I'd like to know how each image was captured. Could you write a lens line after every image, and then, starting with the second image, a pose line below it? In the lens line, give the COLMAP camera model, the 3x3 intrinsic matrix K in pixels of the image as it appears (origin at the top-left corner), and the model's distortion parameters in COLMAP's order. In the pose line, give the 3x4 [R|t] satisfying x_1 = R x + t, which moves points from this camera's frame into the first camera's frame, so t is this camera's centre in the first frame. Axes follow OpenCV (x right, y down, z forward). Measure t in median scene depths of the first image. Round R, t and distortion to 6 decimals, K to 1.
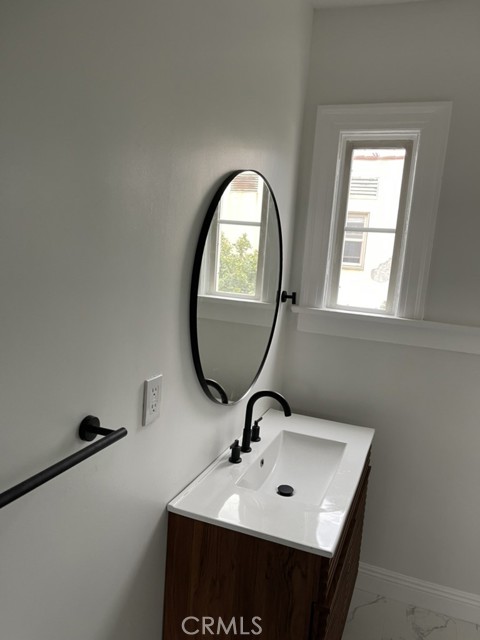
lens RADIAL K [[491.9, 0, 243.4], [0, 491.9, 325.3], [0, 0, 1]] dist [0.062367, -0.078798]
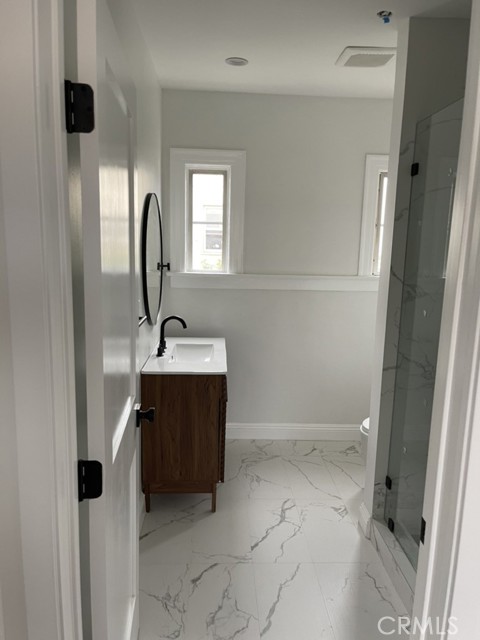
lens RADIAL K [[491.9, 0, 238.9], [0, 491.9, 325.0], [0, 0, 1]] dist [0.062367, -0.078798]
pose [[0.916705, -0.116057, 0.382338, -0.341840], [0.106835, 0.993242, 0.045344, 0.090766], [-0.385017, -0.000720, 0.922909, -0.610037]]
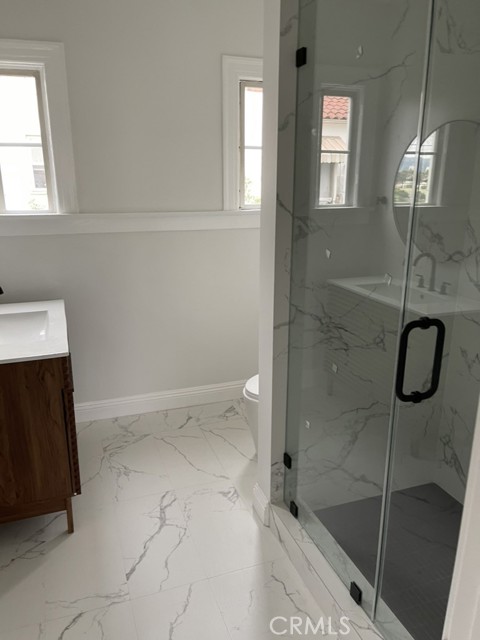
lens RADIAL K [[491.9, 0, 234.8], [0, 491.9, 318.5], [0, 0, 1]] dist [0.062367, -0.078798]
pose [[0.757980, -0.246699, 0.603826, -0.202602], [0.163661, 0.968036, 0.190057, 0.080622], [-0.631412, -0.045237, 0.774127, -0.326859]]
